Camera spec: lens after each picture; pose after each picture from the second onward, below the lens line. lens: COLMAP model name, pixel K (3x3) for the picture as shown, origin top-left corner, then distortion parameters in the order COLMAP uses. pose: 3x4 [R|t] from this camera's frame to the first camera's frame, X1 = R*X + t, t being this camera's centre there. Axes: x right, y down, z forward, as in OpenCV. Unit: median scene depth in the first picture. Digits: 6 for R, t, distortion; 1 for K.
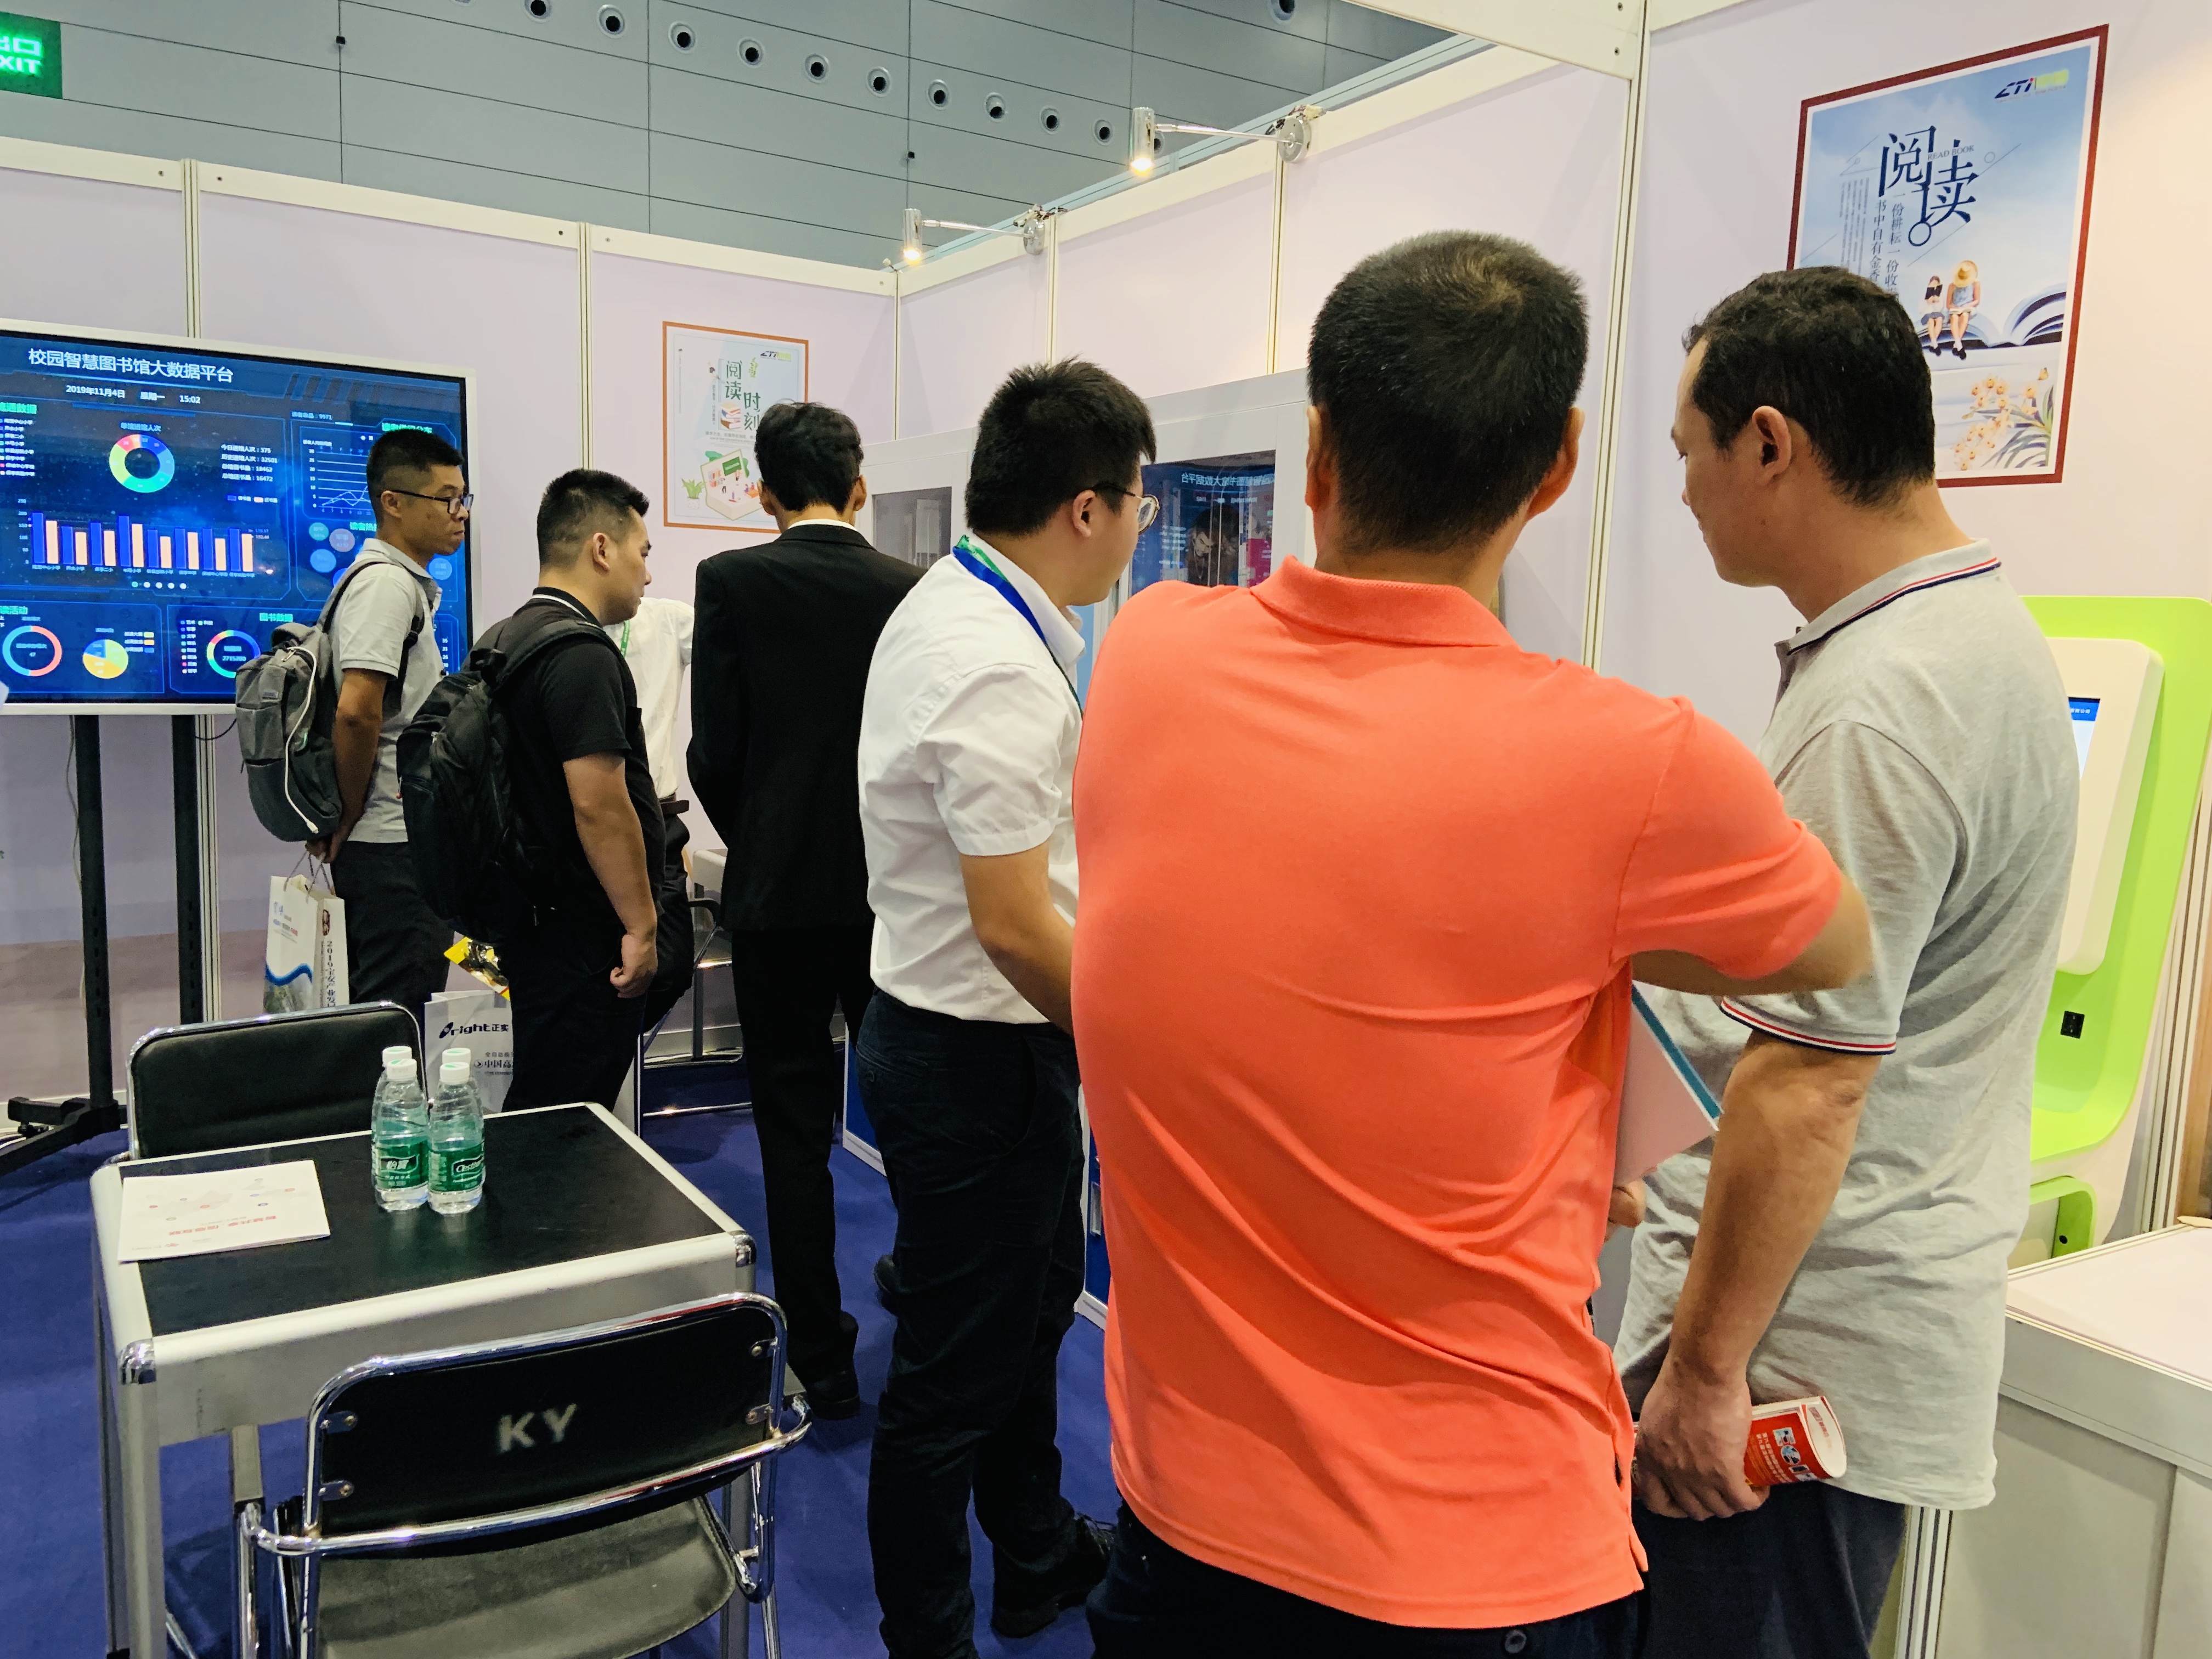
lens RADIAL K [[1659.0, 0, 1104.9], [0, 1659.0, 829.6], [0, 0, 1]] dist [0.050312, -0.049118]
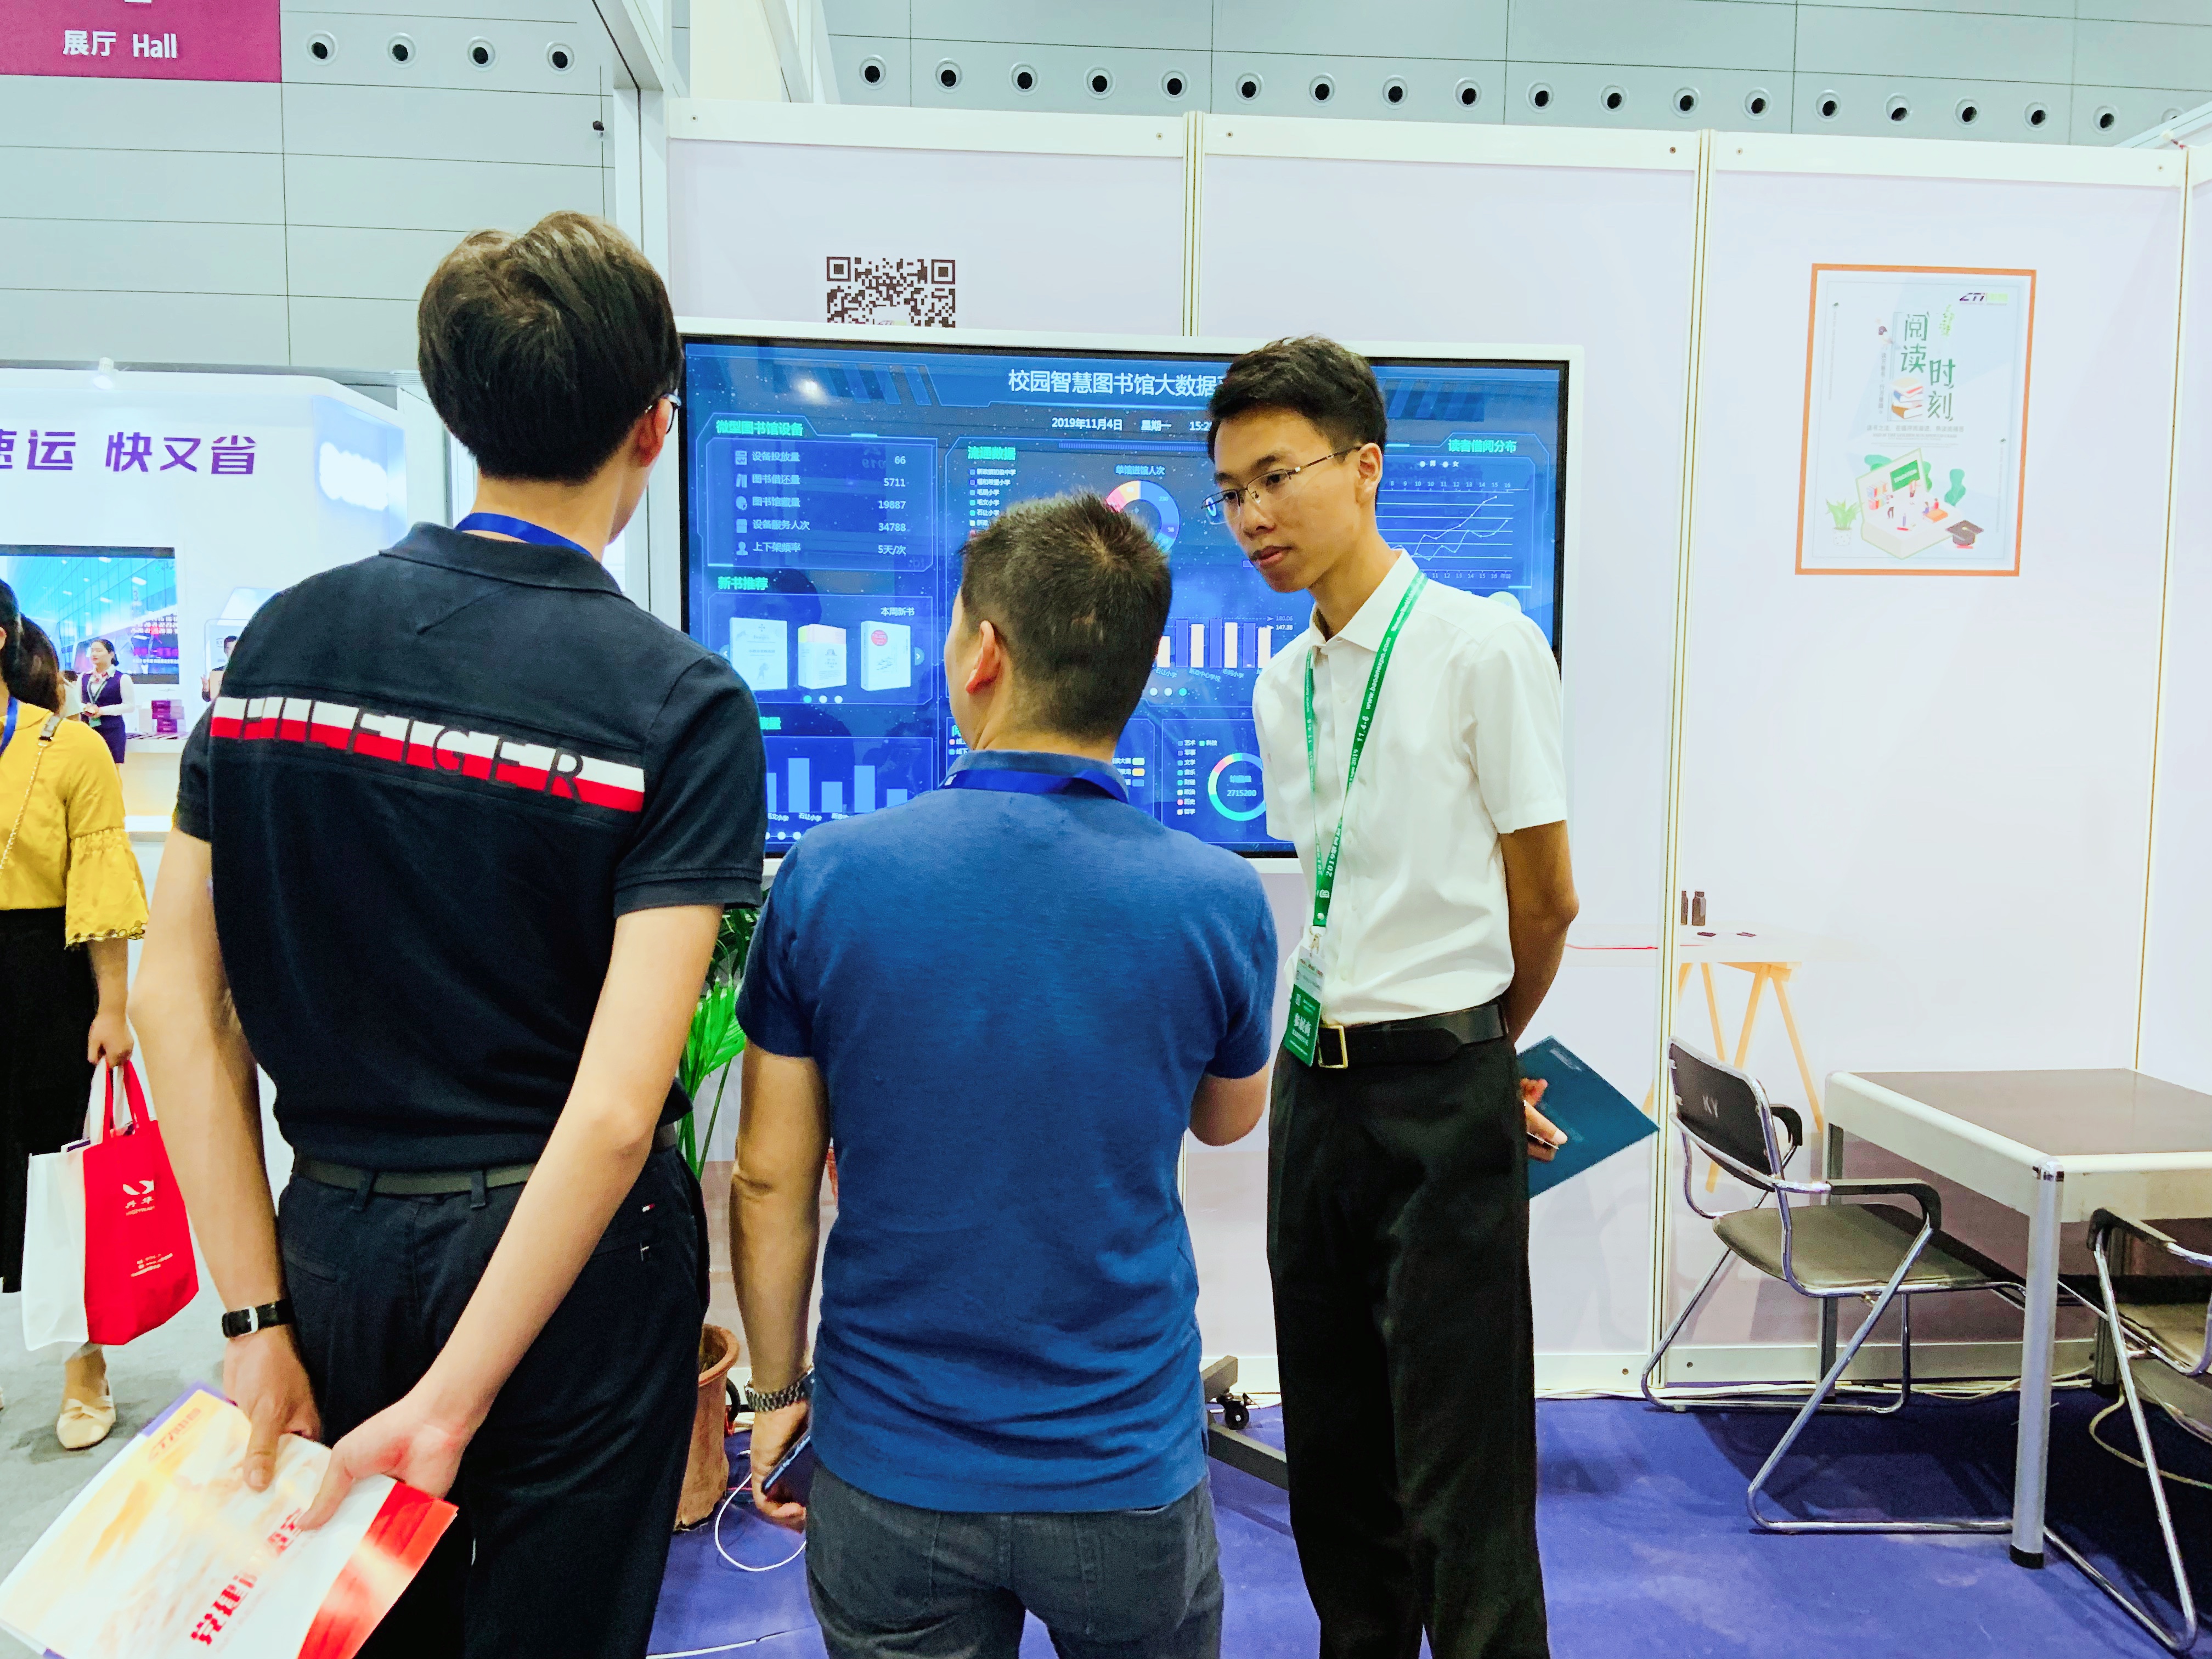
lens RADIAL K [[1659.0, 0, 1116.3], [0, 1659.0, 809.3], [0, 0, 1]] dist [0.050312, -0.049118]
pose [[0.893314, 0.006297, -0.449390, -0.266891], [-0.030554, 0.998439, -0.046746, -0.064142], [0.448394, 0.055489, 0.892112, 0.378864]]
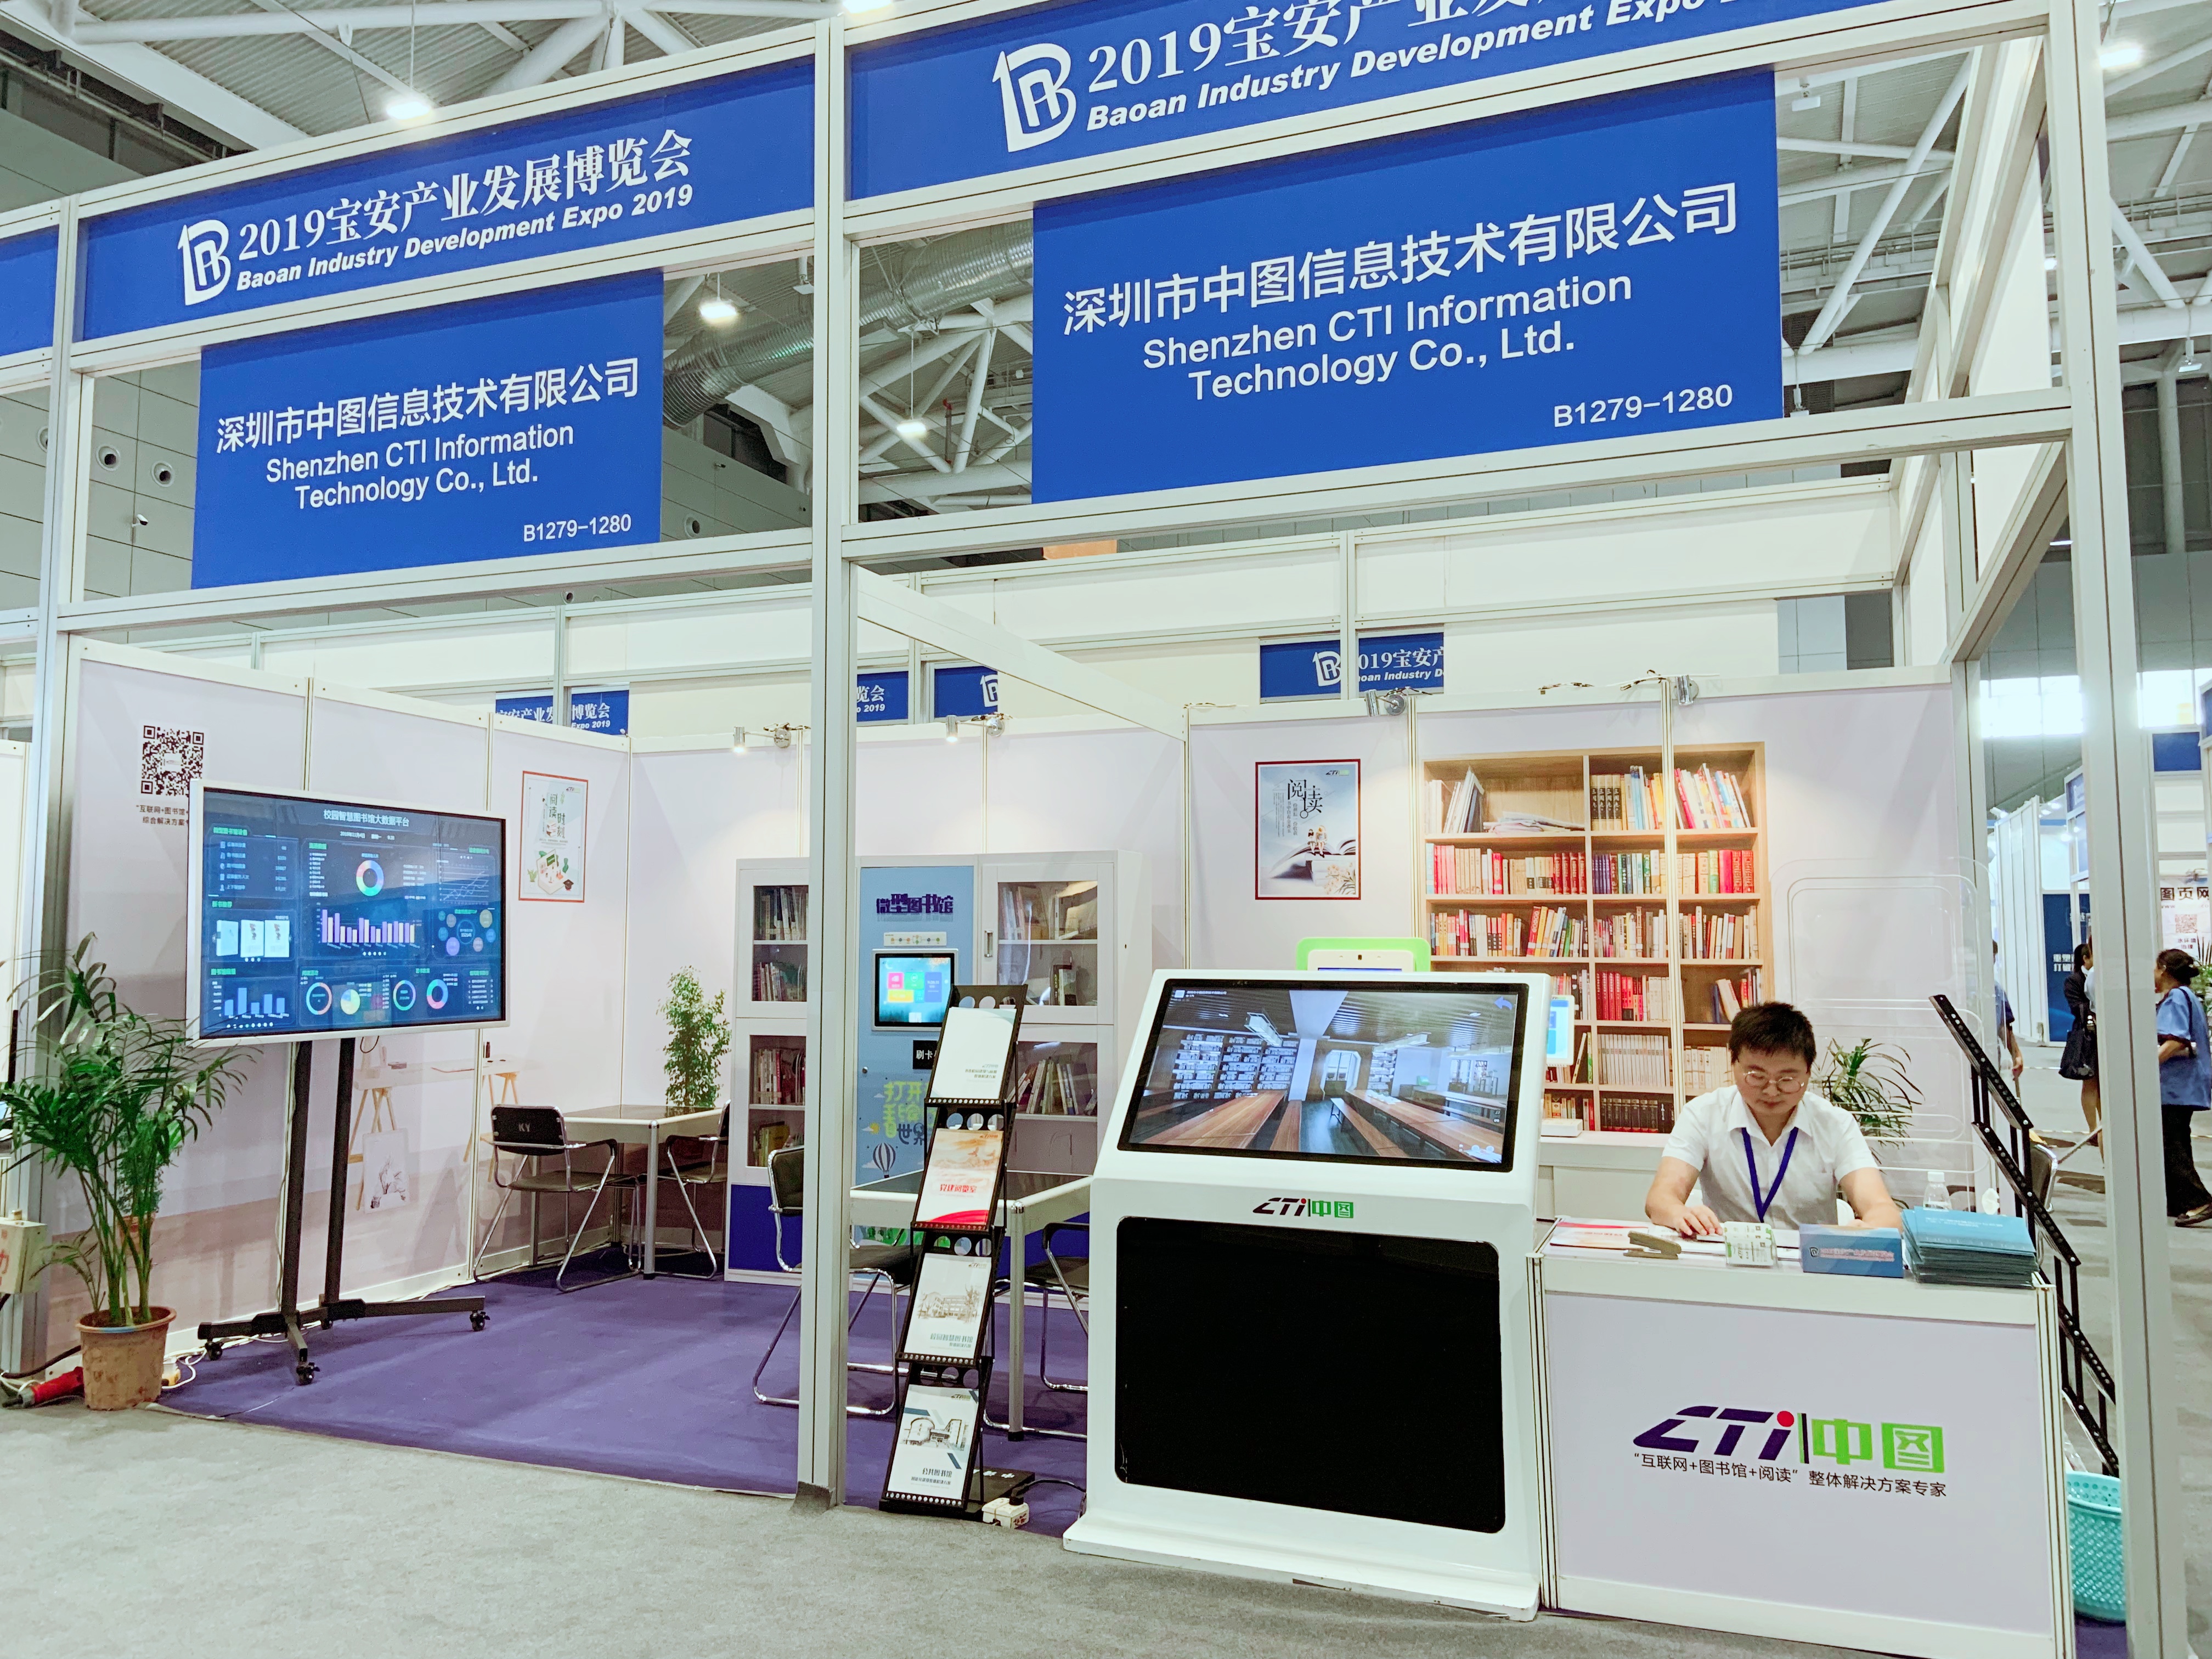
lens RADIAL K [[1659.0, 0, 1103.6], [0, 1659.0, 819.9], [0, 0, 1]] dist [0.050312, -0.049118]
pose [[0.796467, 0.012715, 0.604548, -0.974331], [0.099069, 0.983526, -0.151204, 0.036452], [-0.596511, 0.180321, 0.782086, -0.664773]]
